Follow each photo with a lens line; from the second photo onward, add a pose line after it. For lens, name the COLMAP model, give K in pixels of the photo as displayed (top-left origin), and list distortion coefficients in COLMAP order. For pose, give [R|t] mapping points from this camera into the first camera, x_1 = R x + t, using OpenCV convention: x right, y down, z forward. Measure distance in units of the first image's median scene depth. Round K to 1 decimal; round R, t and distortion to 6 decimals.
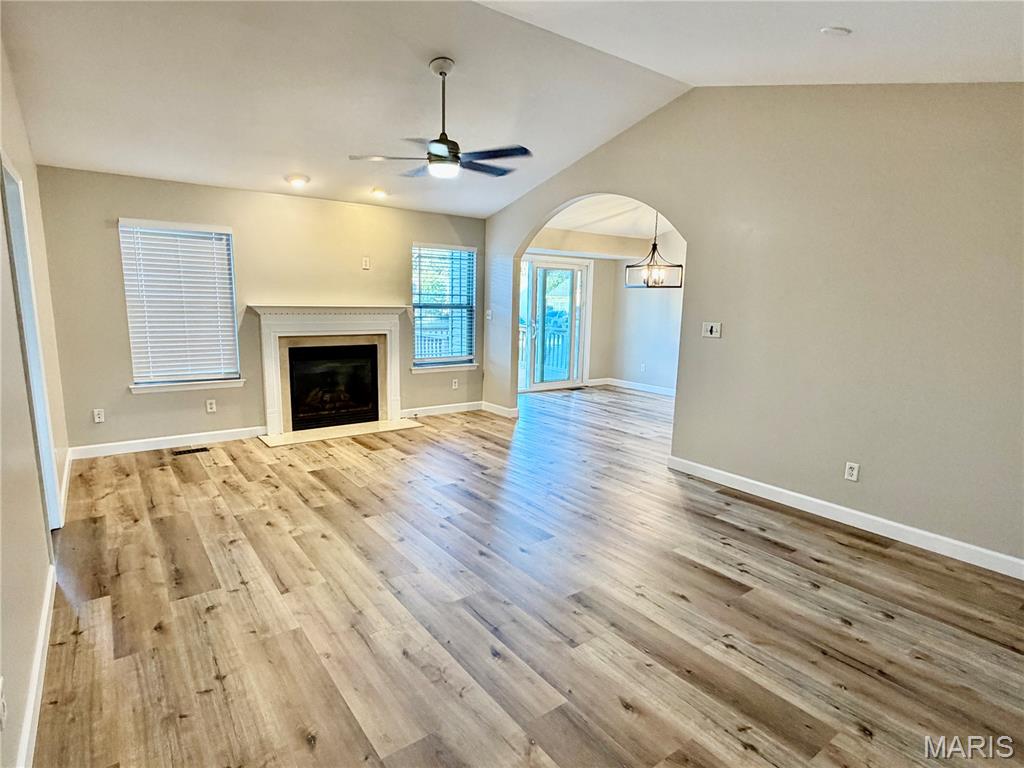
lens RADIAL K [[553.7, 0, 515.1], [0, 553.7, 385.0], [0, 0, 1]] dist [-0.001947, -0.000052]
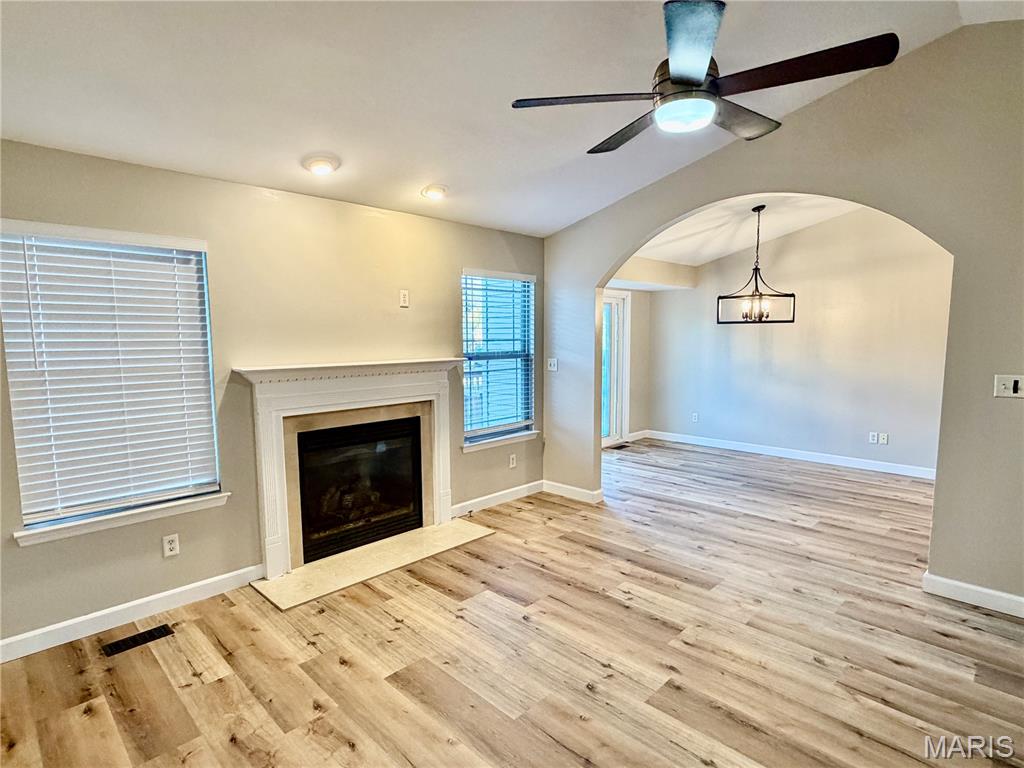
lens RADIAL K [[541.0, 0, 512.3], [0, 541.0, 385.0], [0, 0, 1]] dist [0.002116, -0.001925]
pose [[0.988570, -0.041582, 0.144913, -0.265653], [0.050414, 0.997053, -0.057819, -0.076847], [-0.142082, 0.064464, 0.987754, 0.370843]]
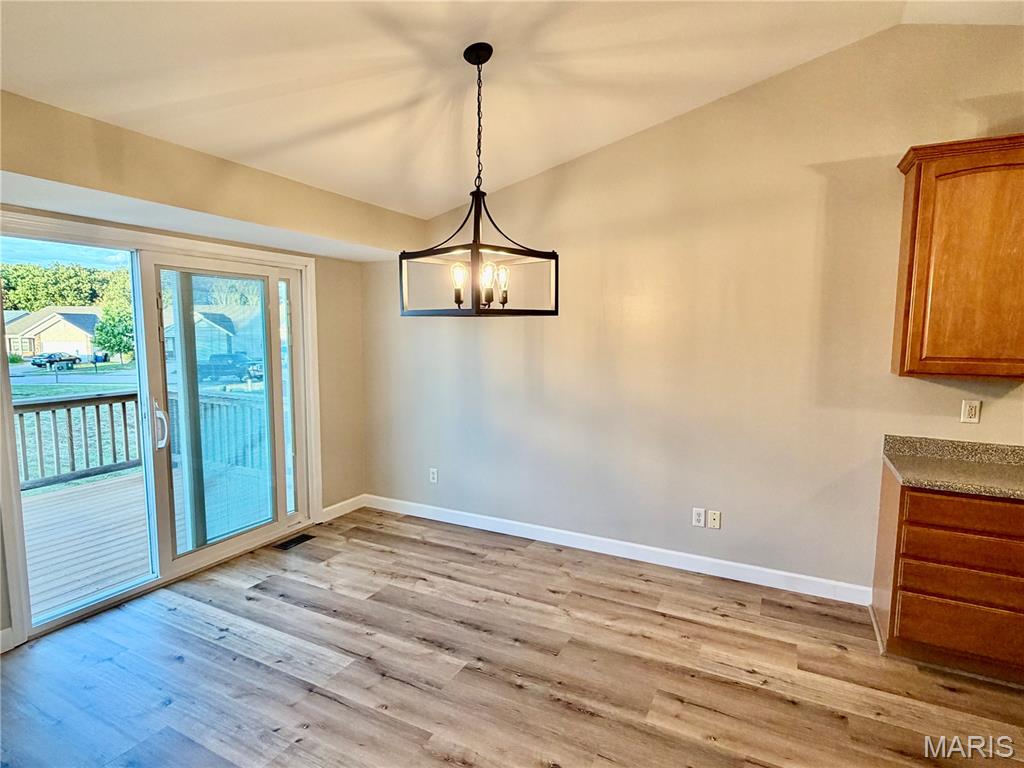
lens RADIAL K [[541.0, 0, 512.3], [0, 541.0, 385.0], [0, 0, 1]] dist [0.002116, -0.001925]
pose [[0.899257, -0.059001, 0.433424, 0.144203], [0.082076, 0.996022, -0.034704, -0.148704], [-0.429652, 0.066781, 0.900522, 0.863111]]
